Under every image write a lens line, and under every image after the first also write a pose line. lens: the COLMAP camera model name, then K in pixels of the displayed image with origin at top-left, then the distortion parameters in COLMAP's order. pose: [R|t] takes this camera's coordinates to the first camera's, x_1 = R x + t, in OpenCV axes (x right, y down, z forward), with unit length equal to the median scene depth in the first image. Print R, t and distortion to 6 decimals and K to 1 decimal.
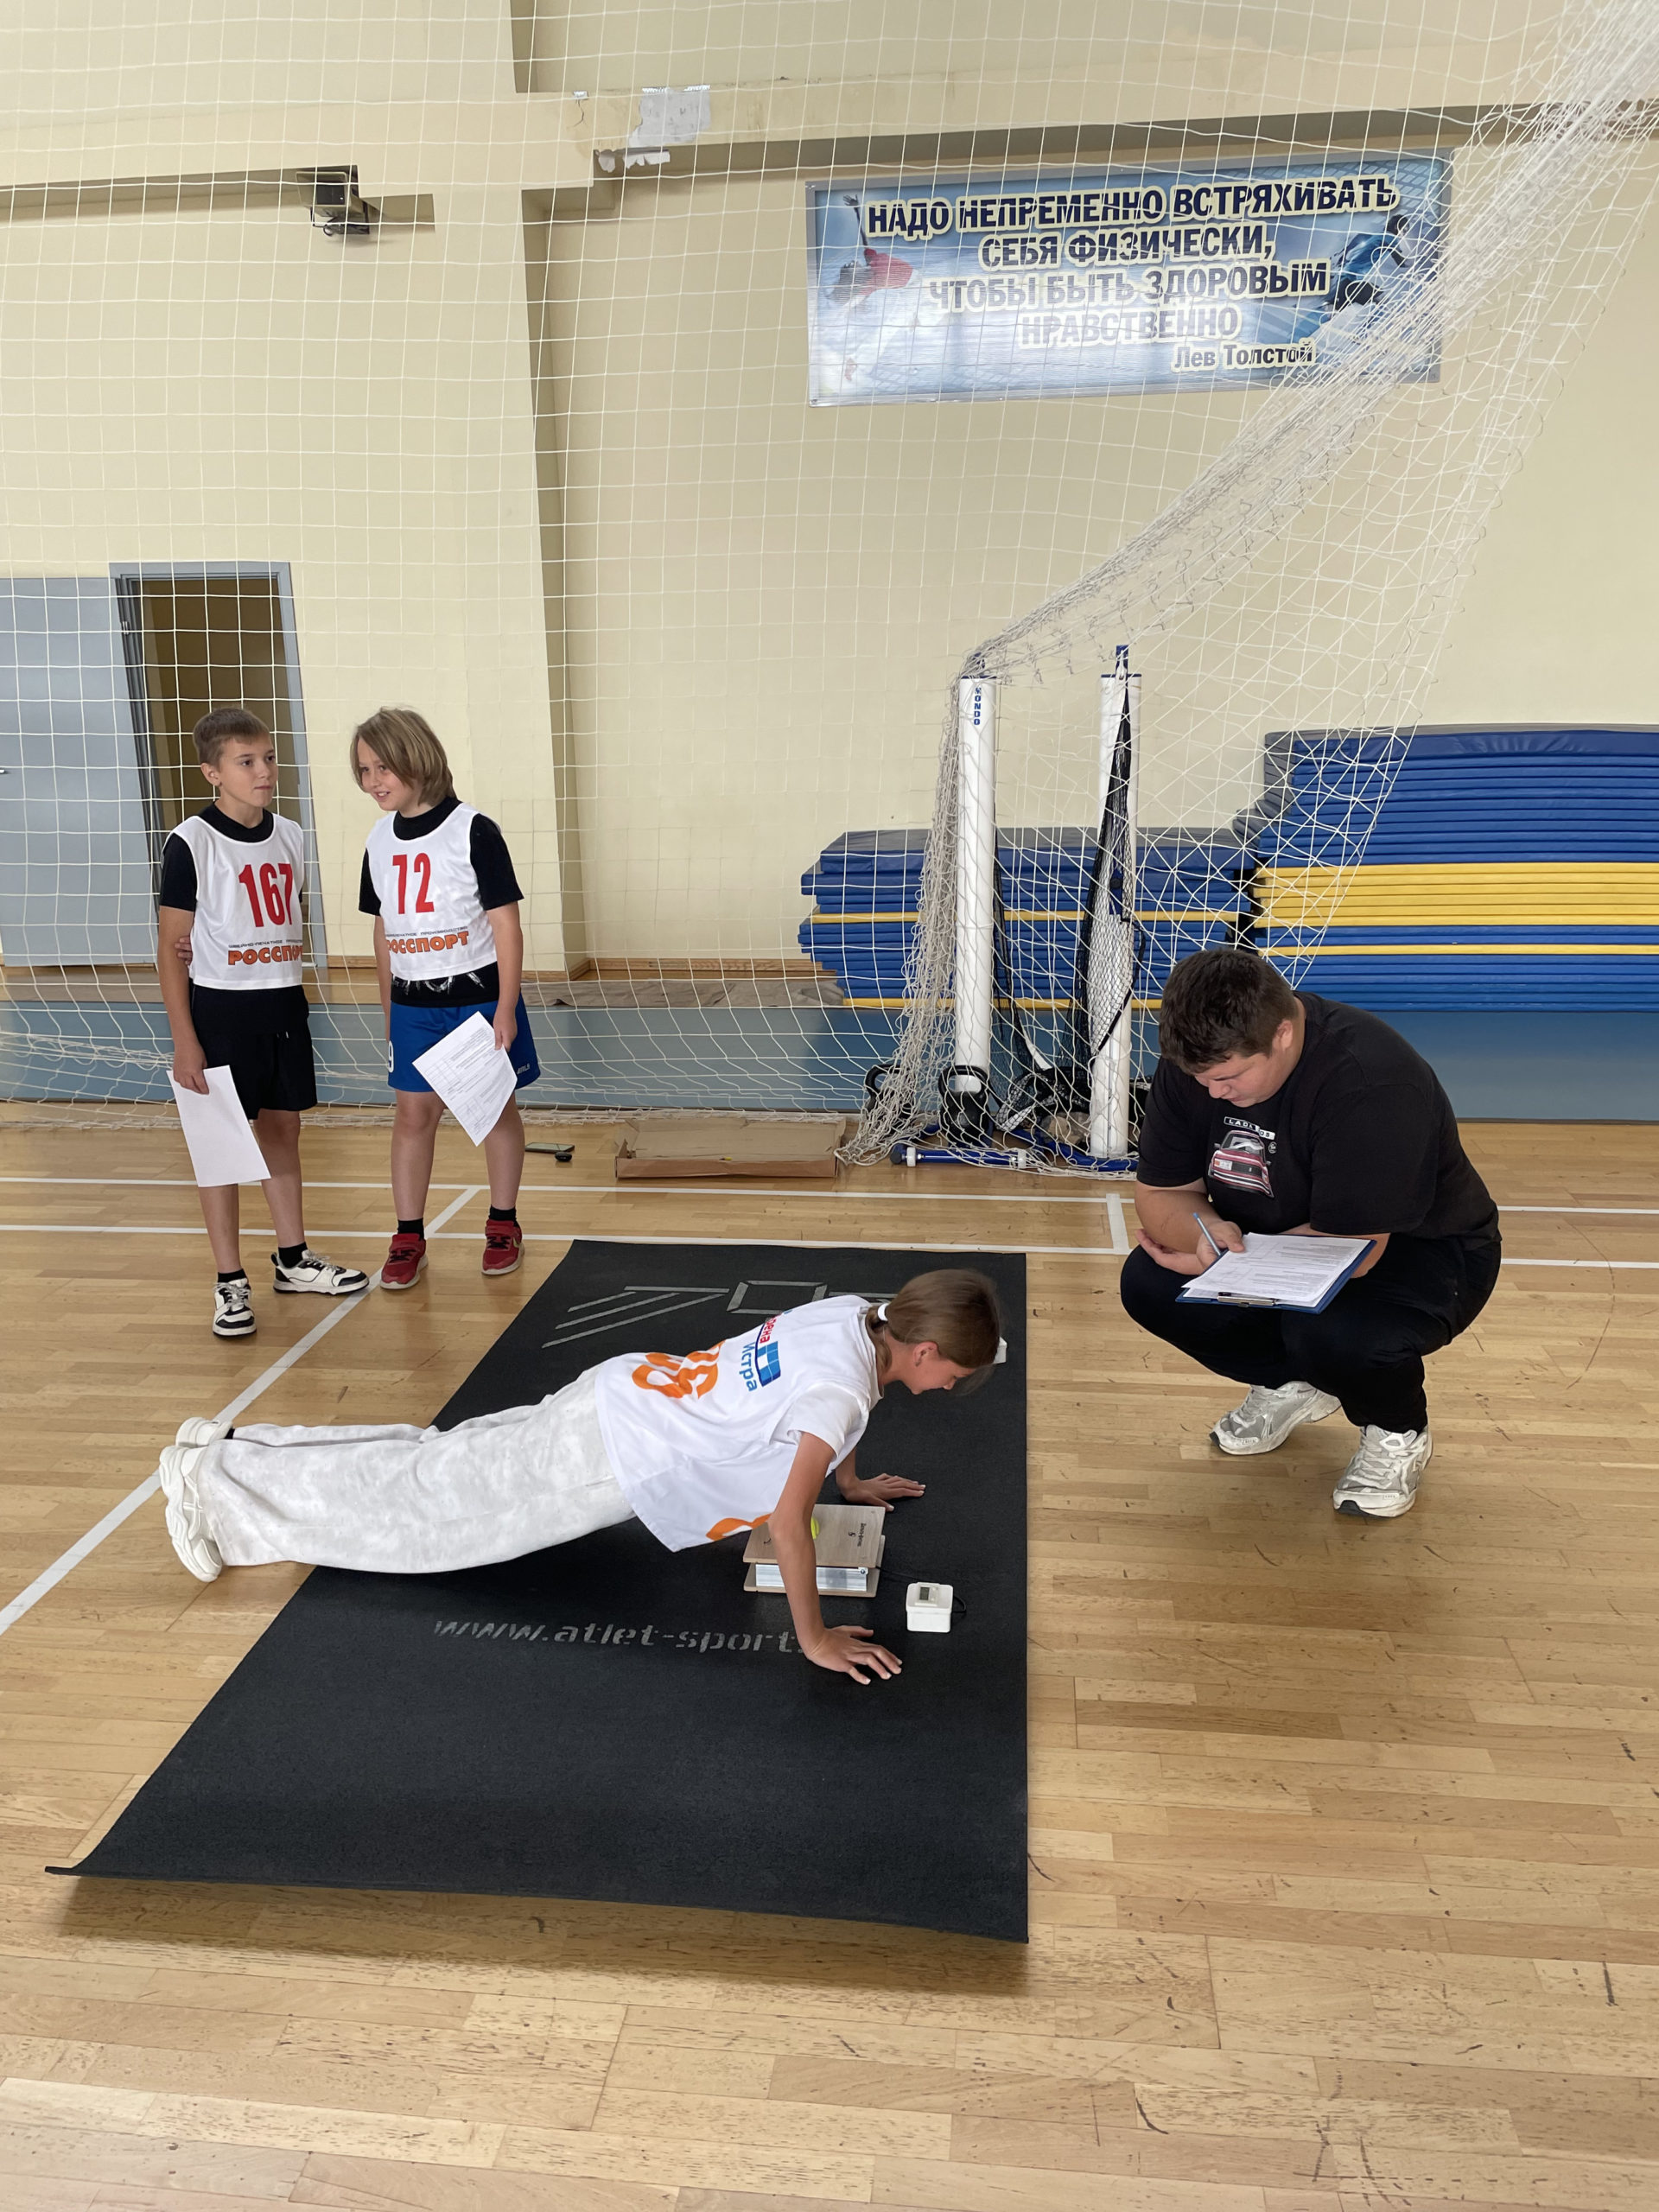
lens RADIAL K [[1680.1, 0, 829.5], [0, 1680.1, 1106.0], [0, 0, 1]] dist [0.061745, -0.118526]
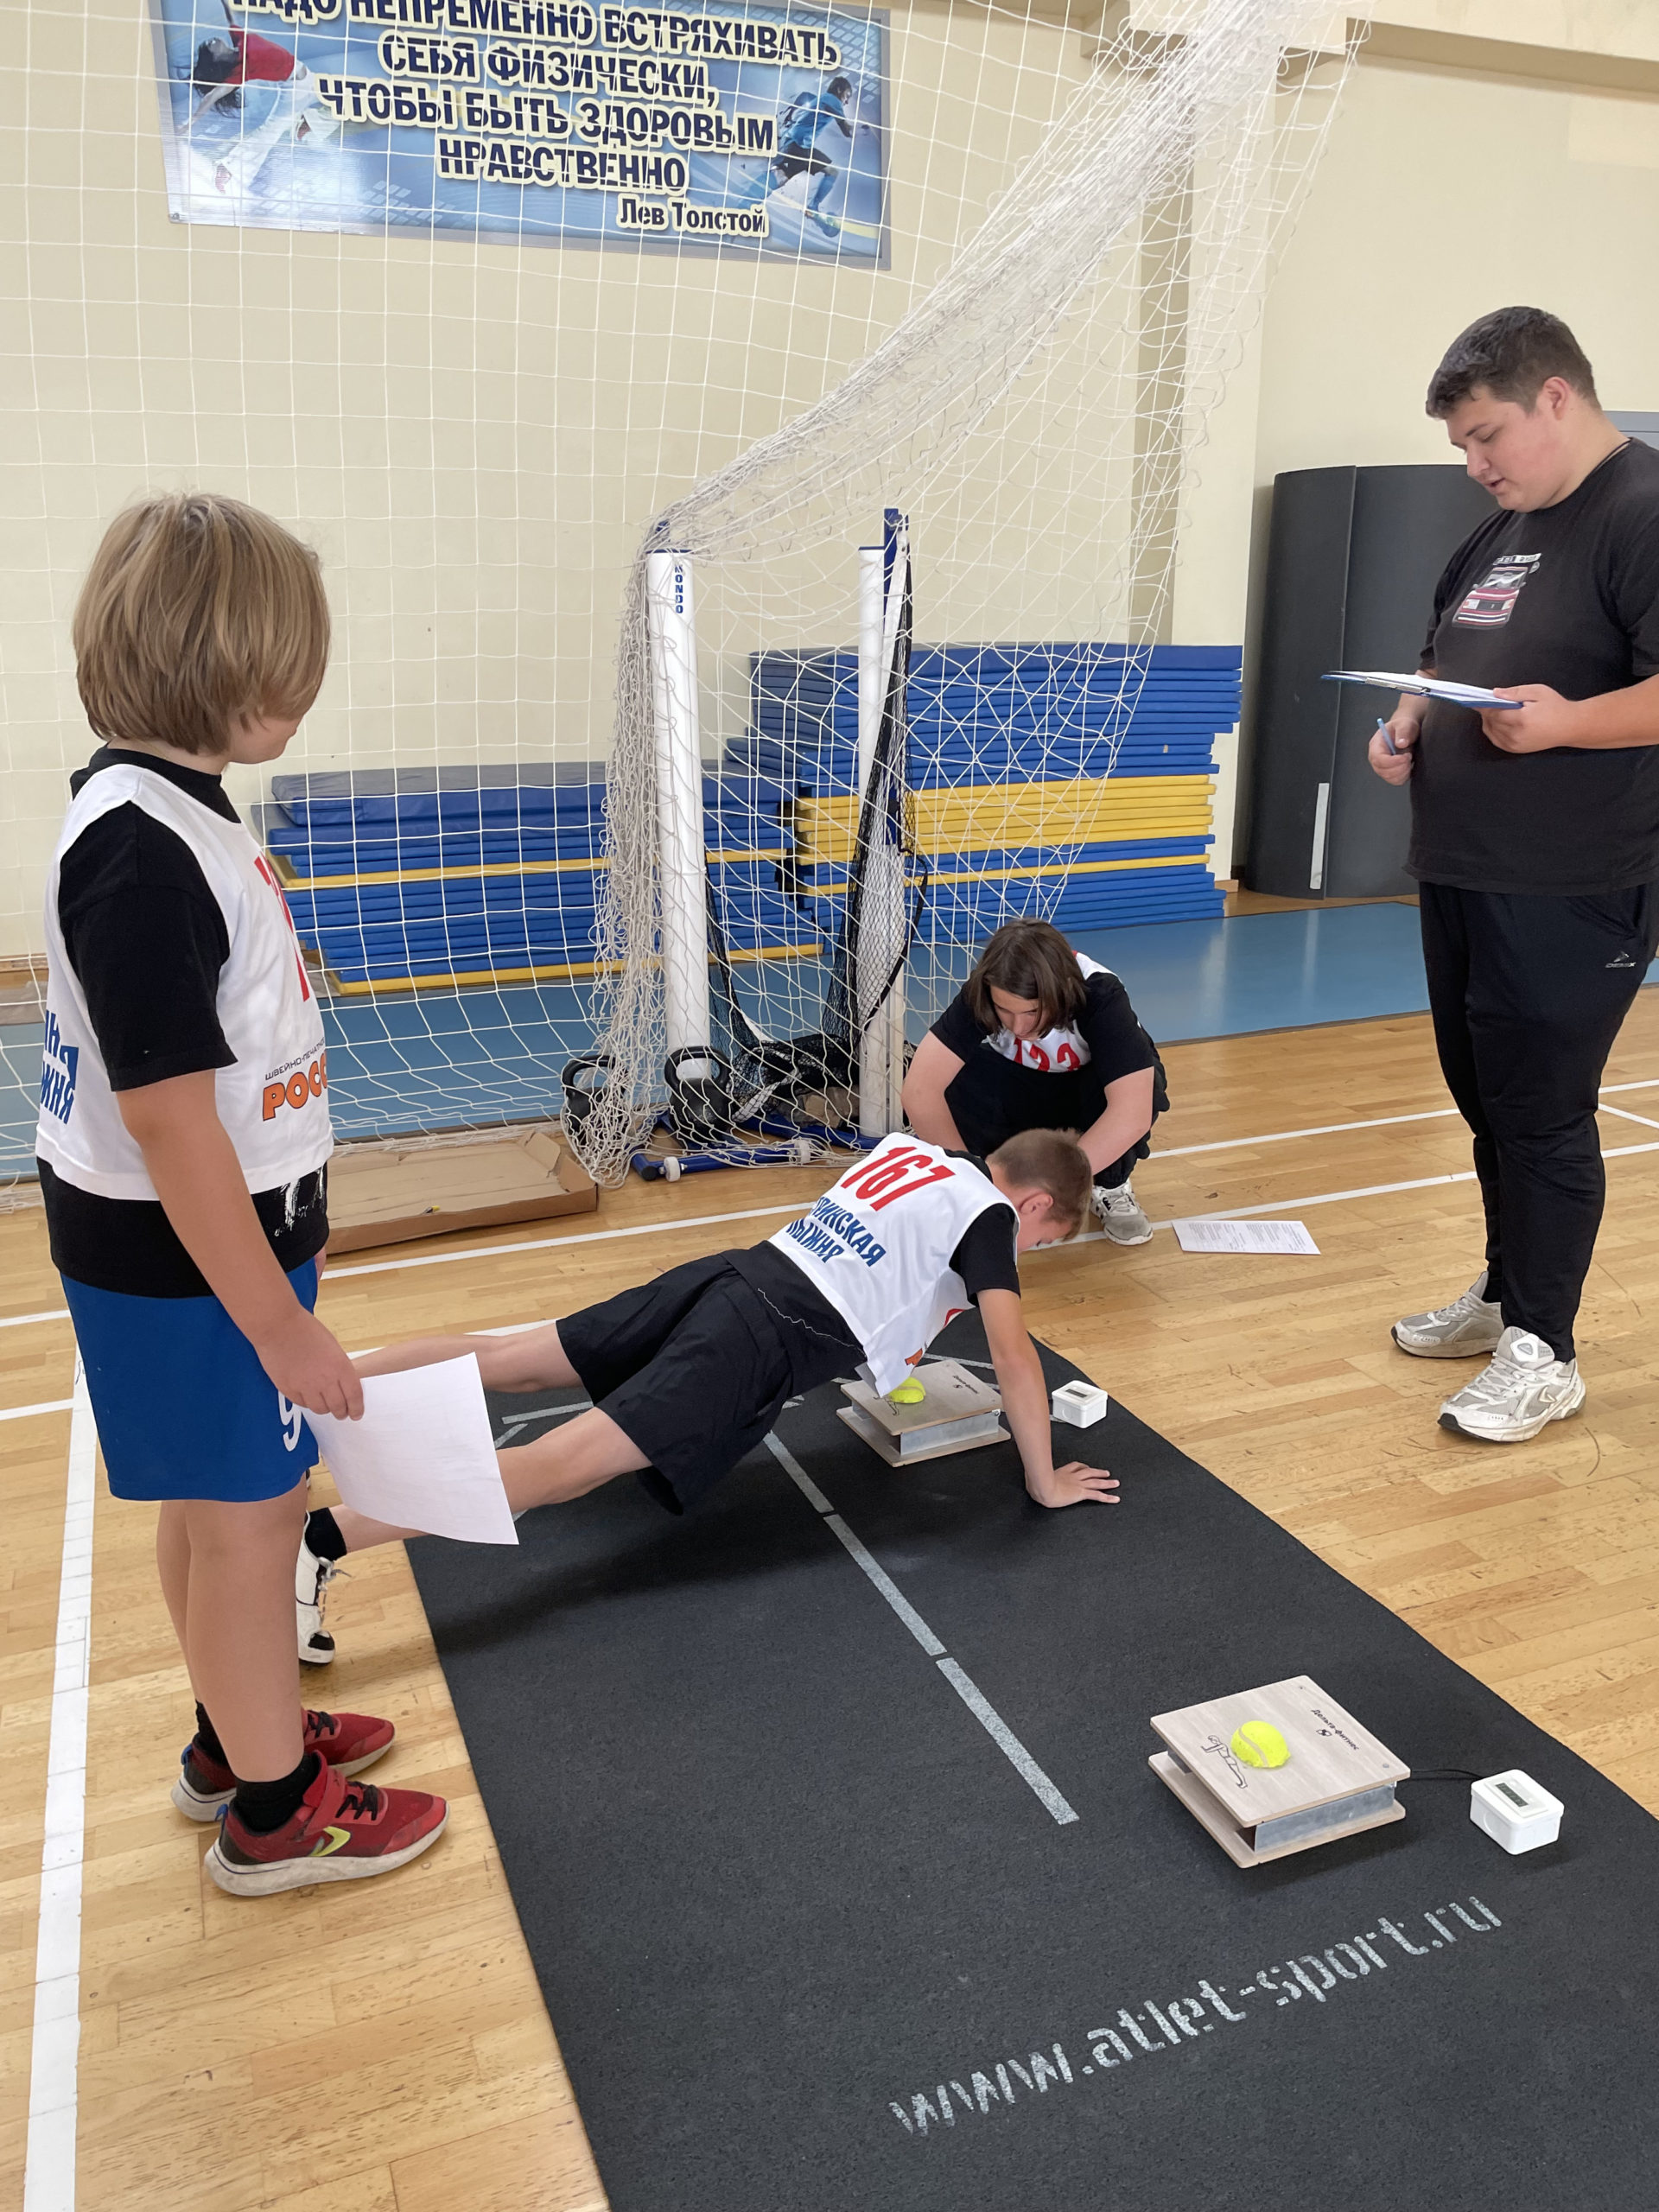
lens RADIAL K [[1680.5, 0, 829.5], [0, 1680.5, 1106.0], [0, 0, 1]] dist [0.094223, -0.135804]
pose [[0.871680, -0.127628, 0.473165, -0.176205], [0.116864, 0.991774, 0.052222, -0.021493], [-0.475937, 0.009775, 0.879425, 0.189419]]
